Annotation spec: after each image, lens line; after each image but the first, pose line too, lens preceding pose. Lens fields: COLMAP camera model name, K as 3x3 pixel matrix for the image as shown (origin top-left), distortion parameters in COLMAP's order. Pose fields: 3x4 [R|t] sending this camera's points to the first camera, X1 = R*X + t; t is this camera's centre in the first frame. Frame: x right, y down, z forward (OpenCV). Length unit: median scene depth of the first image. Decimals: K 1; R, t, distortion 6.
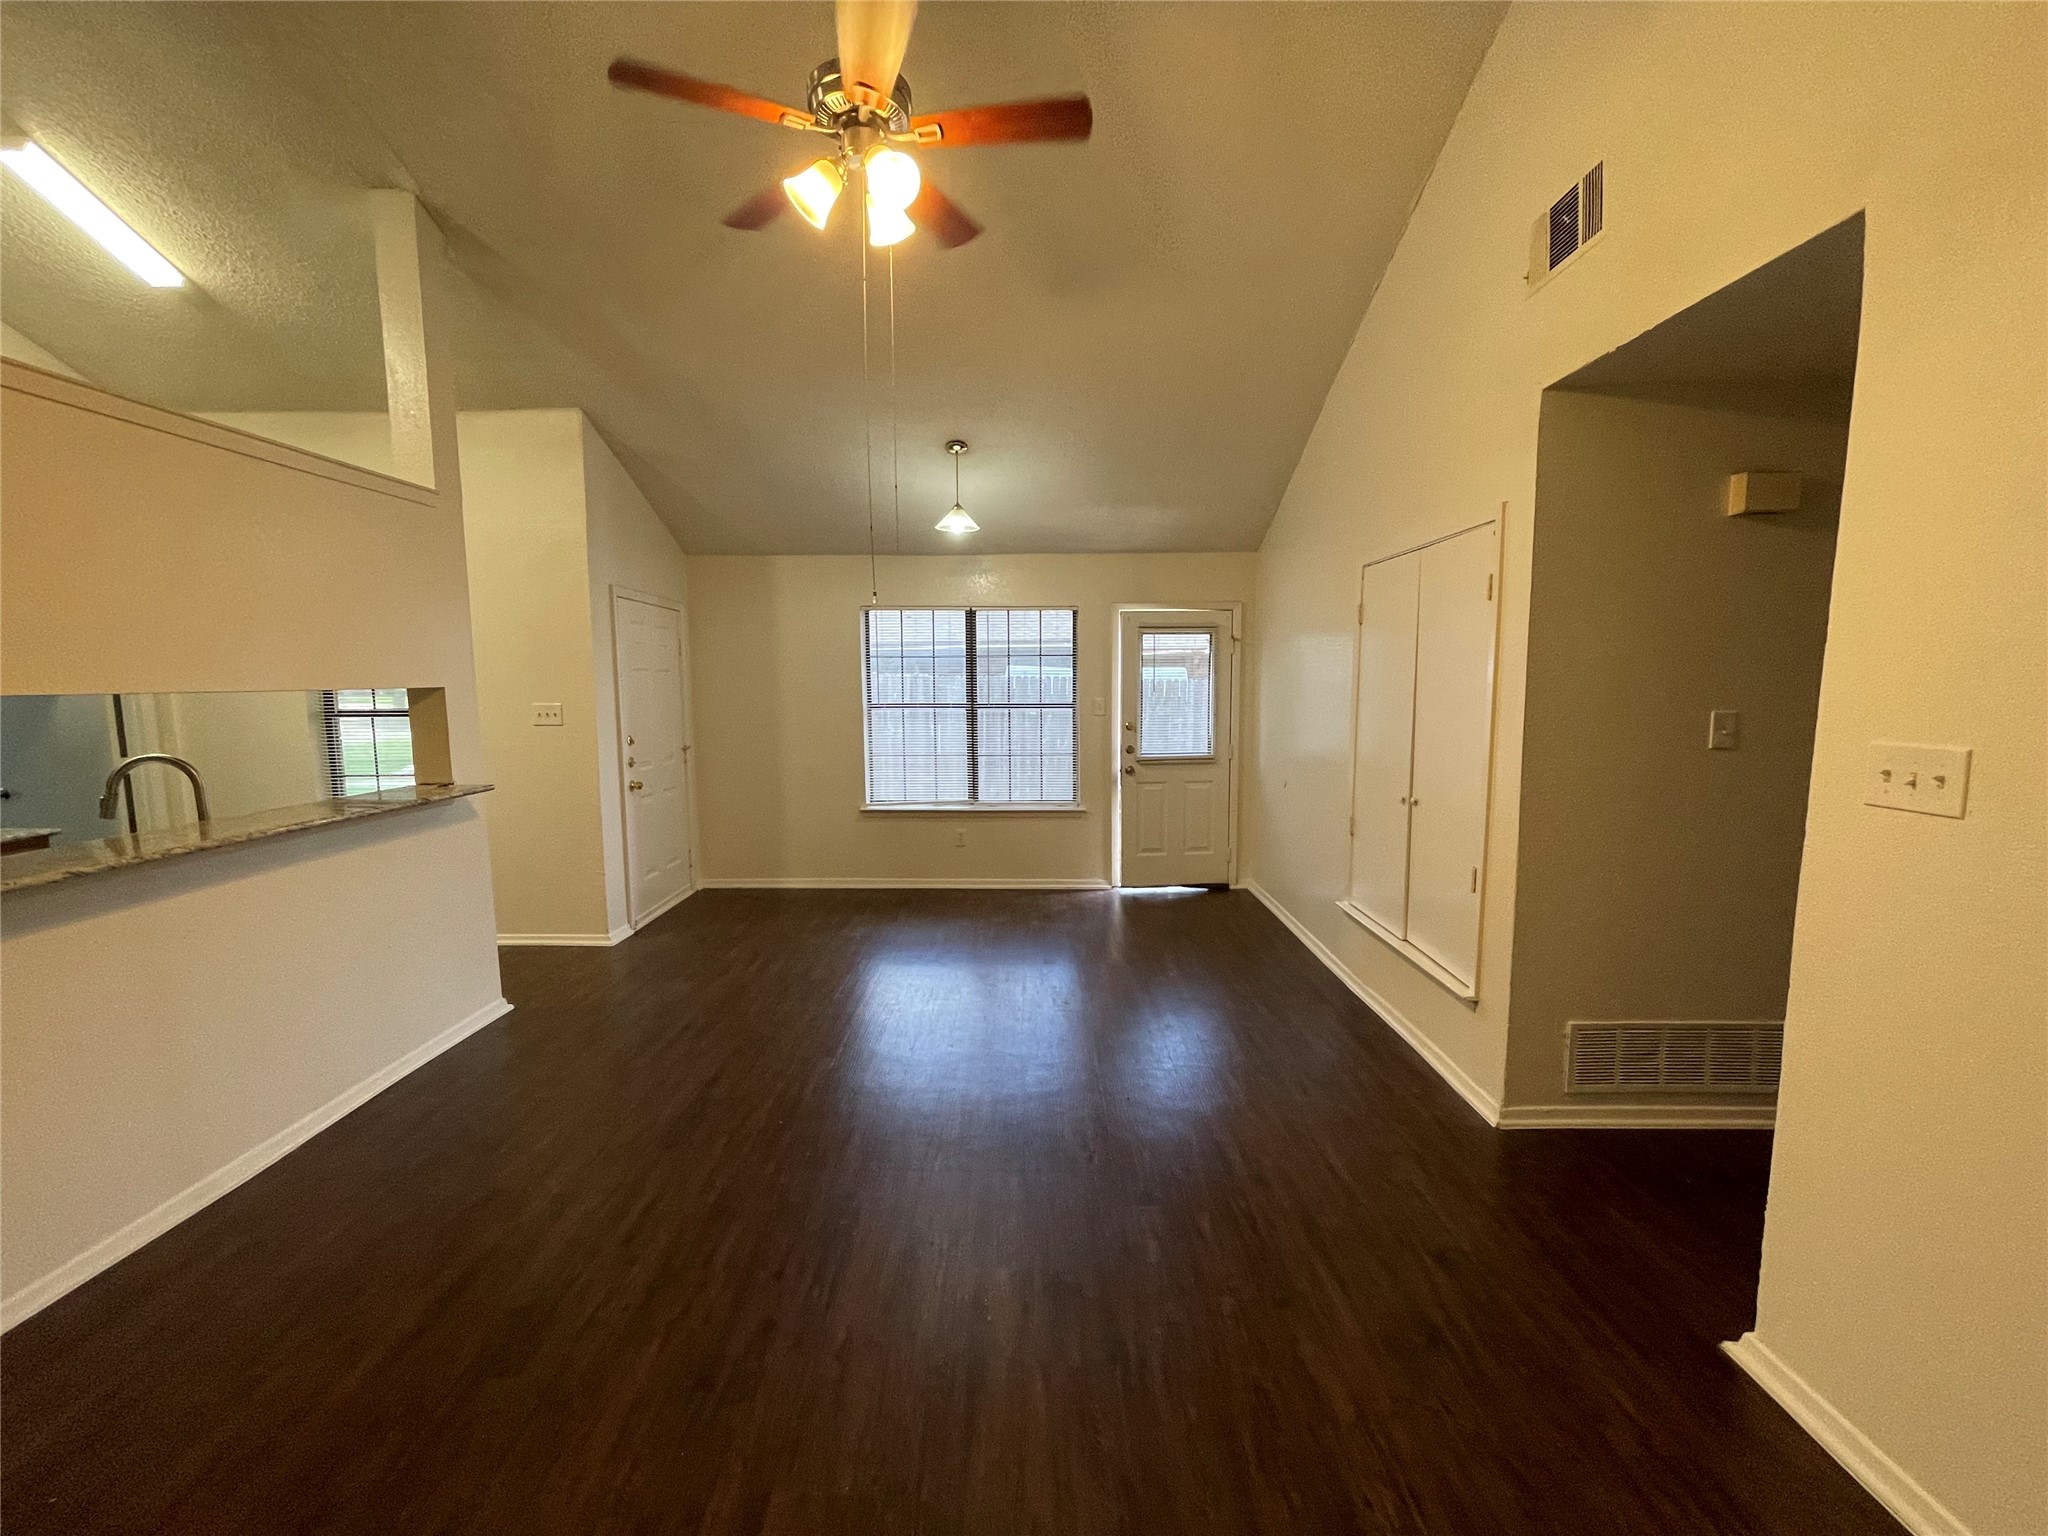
lens RADIAL K [[825.6, 0, 1022.6], [0, 825.6, 756.9], [0, 0, 1]] dist [0.000553, 0.000201]
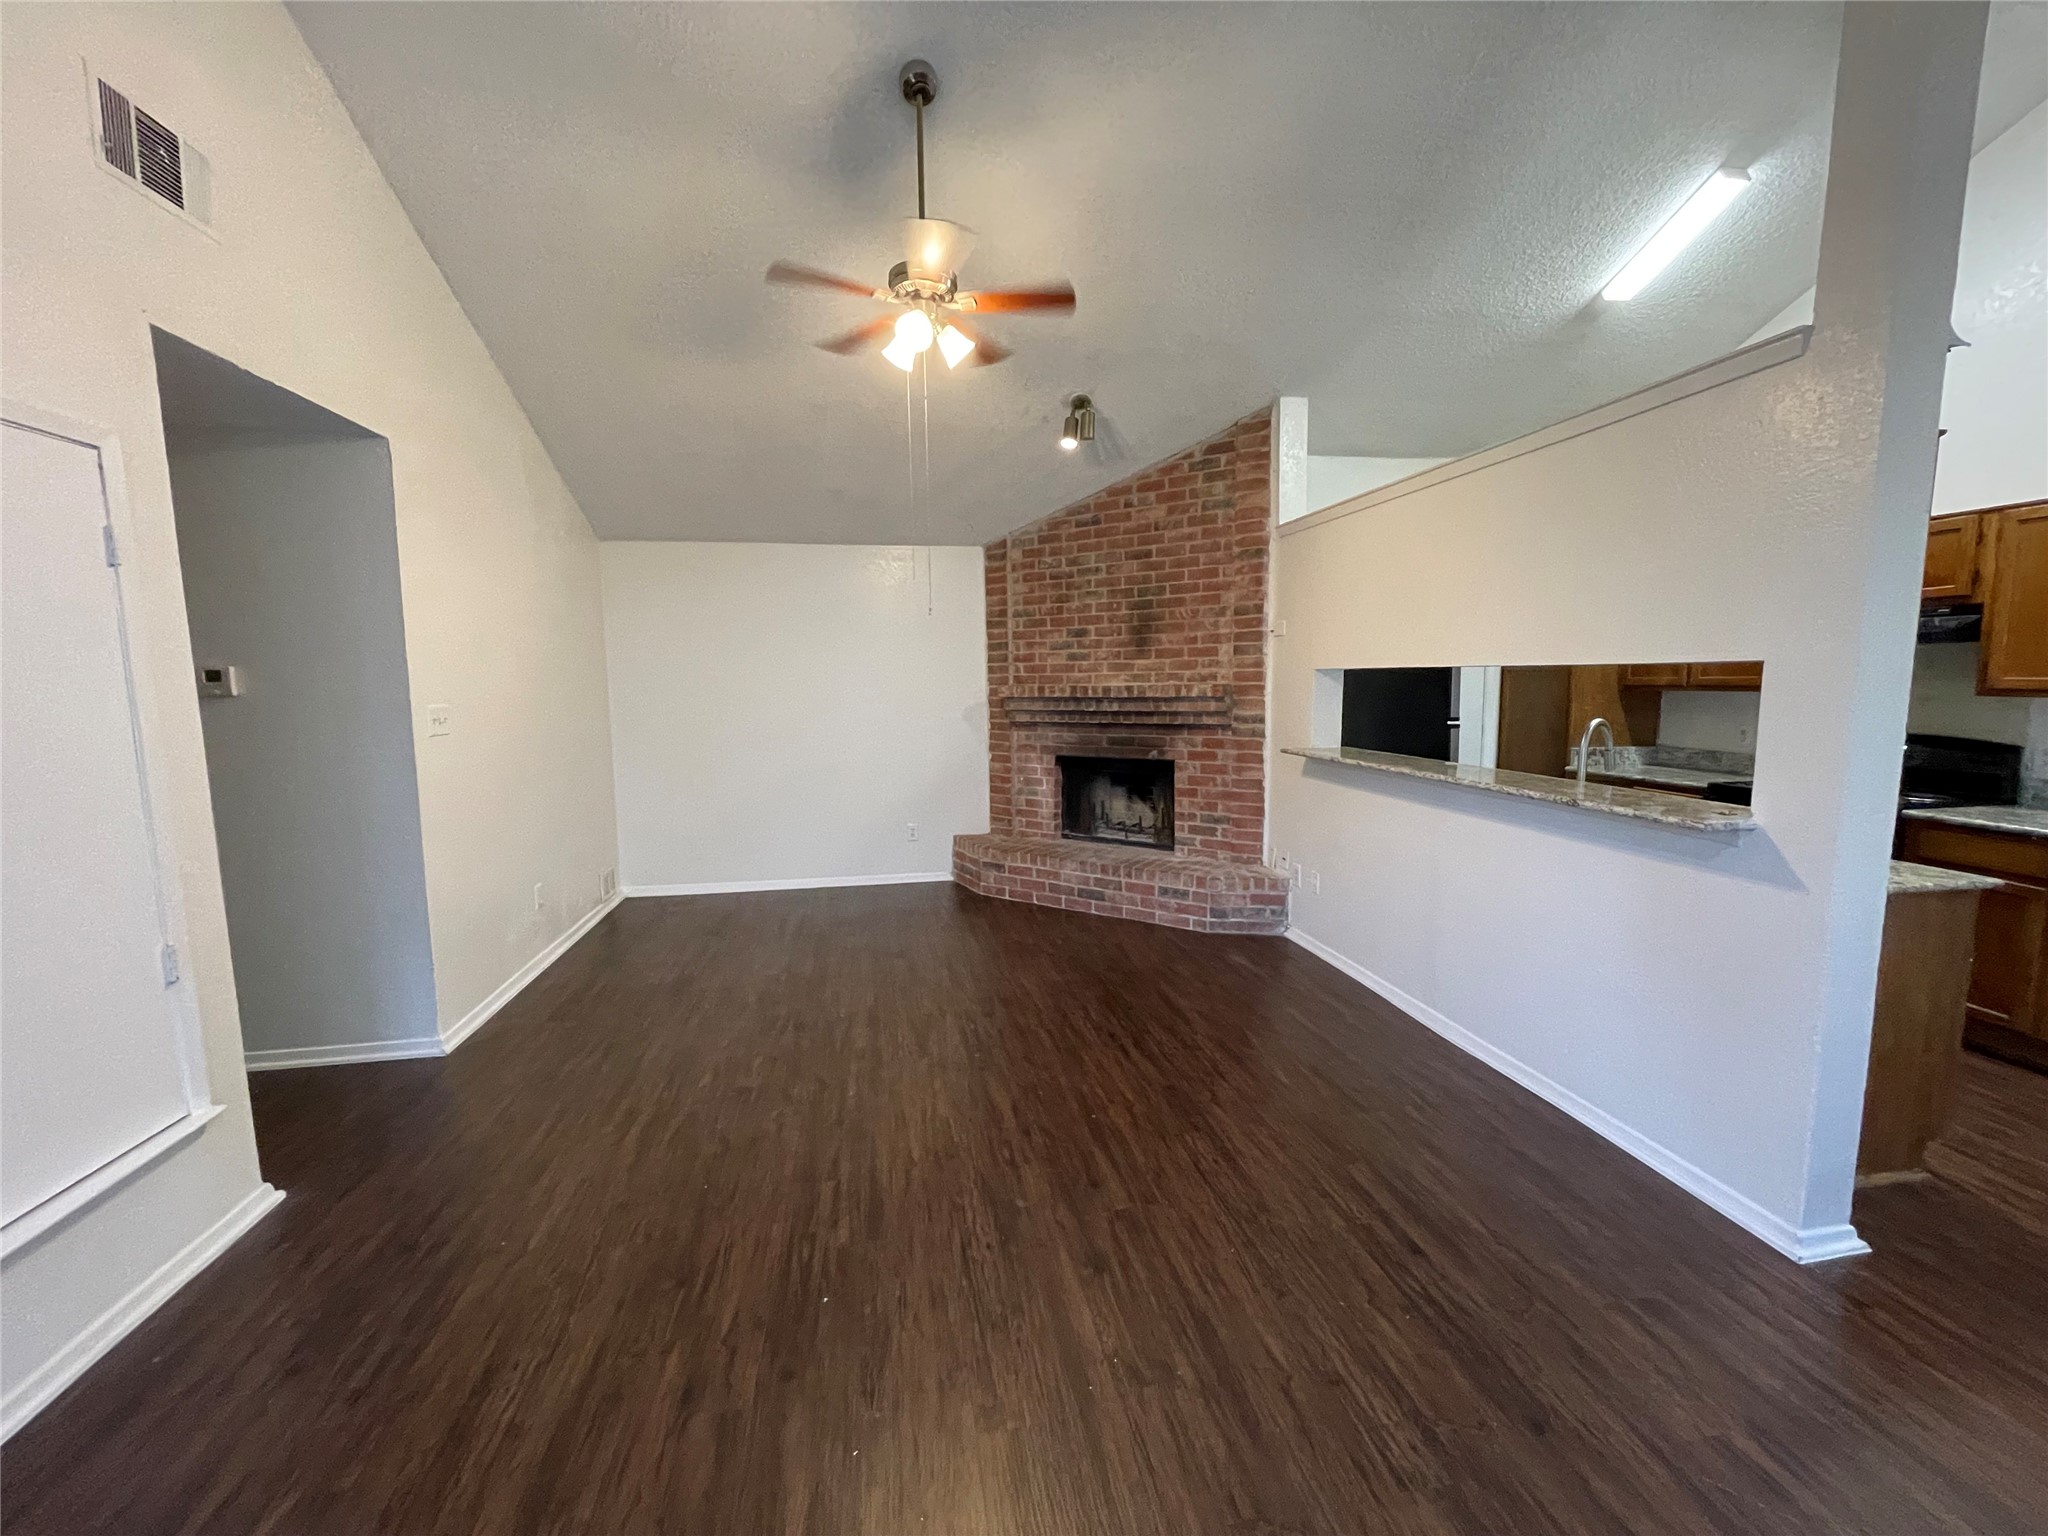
lens RADIAL K [[825.6, 0, 1017.9], [0, 825.6, 771.8], [0, 0, 1]] dist [0.000553, 0.000201]
pose [[-0.984708, 0.039970, -0.169566, -0.046797], [0.003005, 0.977077, 0.212866, -0.140194], [0.174188, 0.209101, -0.962255, 1.560855]]
